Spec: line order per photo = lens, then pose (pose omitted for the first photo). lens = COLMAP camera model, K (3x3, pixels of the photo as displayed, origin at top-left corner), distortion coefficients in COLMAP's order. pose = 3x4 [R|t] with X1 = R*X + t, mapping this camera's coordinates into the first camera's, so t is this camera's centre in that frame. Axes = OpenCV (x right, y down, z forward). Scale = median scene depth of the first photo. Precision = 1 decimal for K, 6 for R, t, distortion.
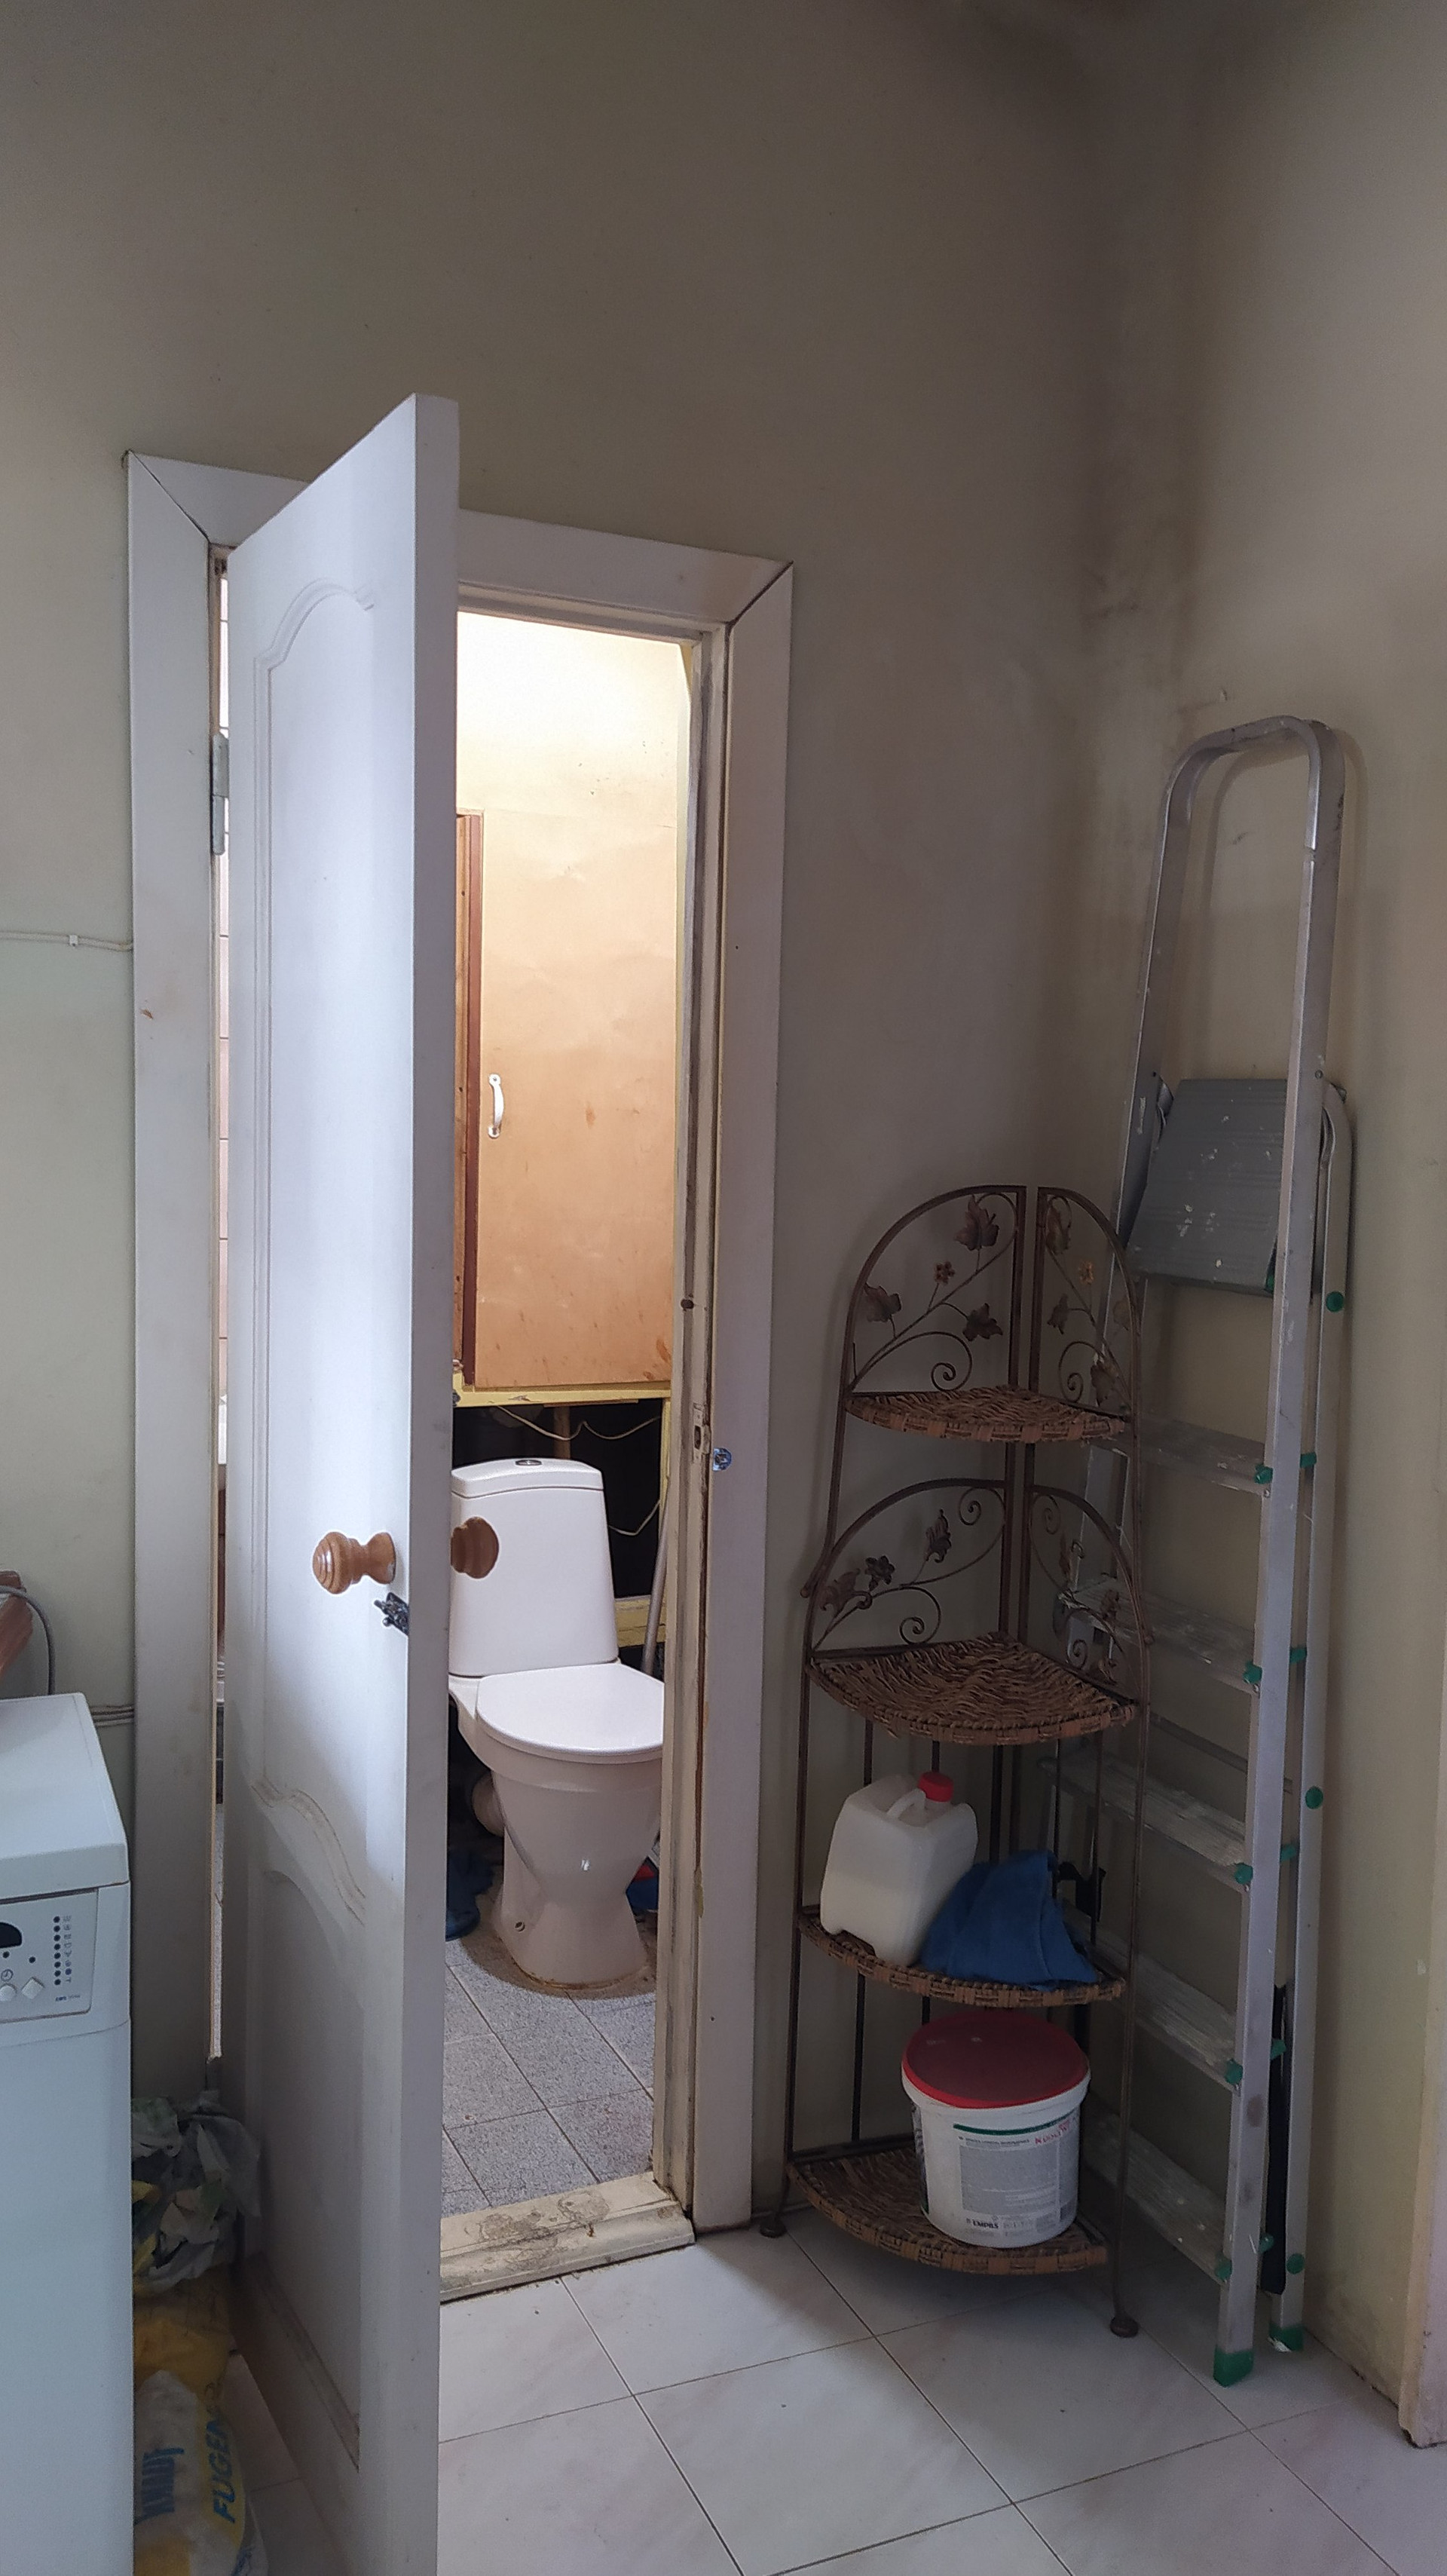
lens RADIAL K [[1969.1, 0, 724.4], [0, 1969.1, 1239.4], [0, 0, 1]] dist [0.138549, -0.199924]
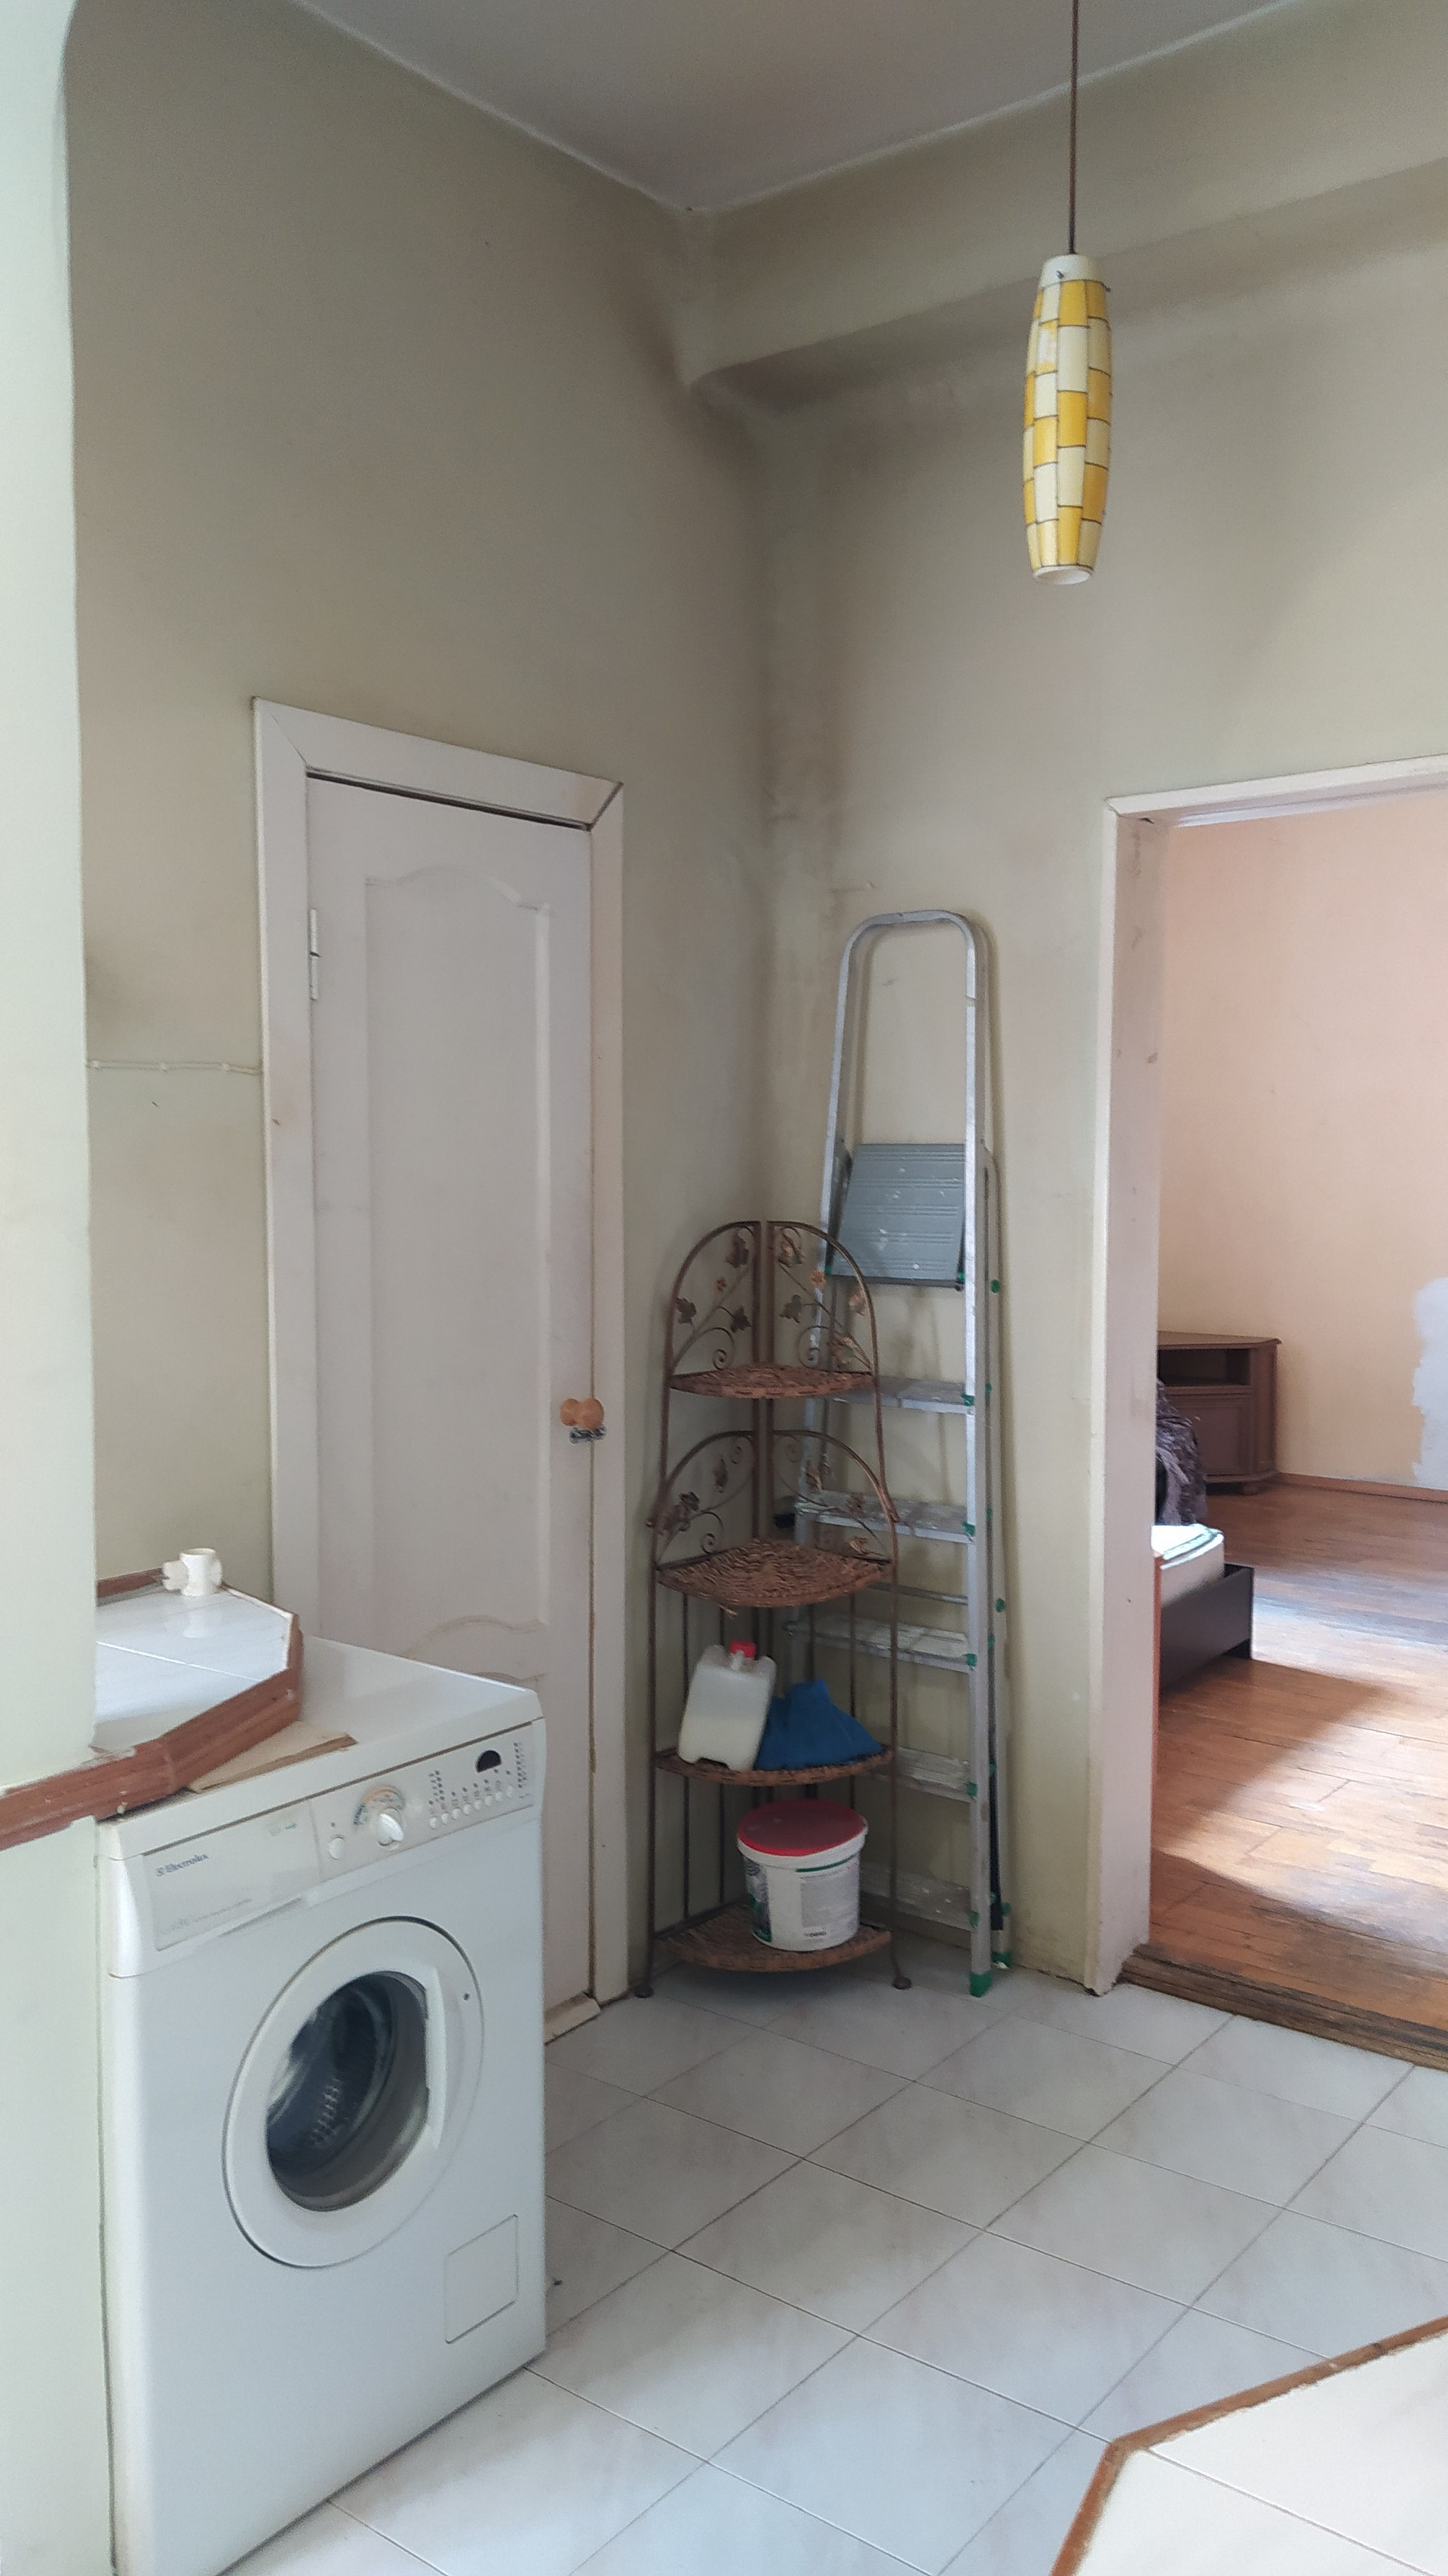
lens RADIAL K [[1969.5, 0, 724.9], [0, 1969.5, 1239.4], [0, 0, 1]] dist [0.138549, -0.199924]
pose [[0.881250, -0.052420, 0.469734, -0.548473], [0.057901, 0.998318, 0.002781, -0.019363], [-0.469090, 0.024748, 0.882803, -0.241594]]
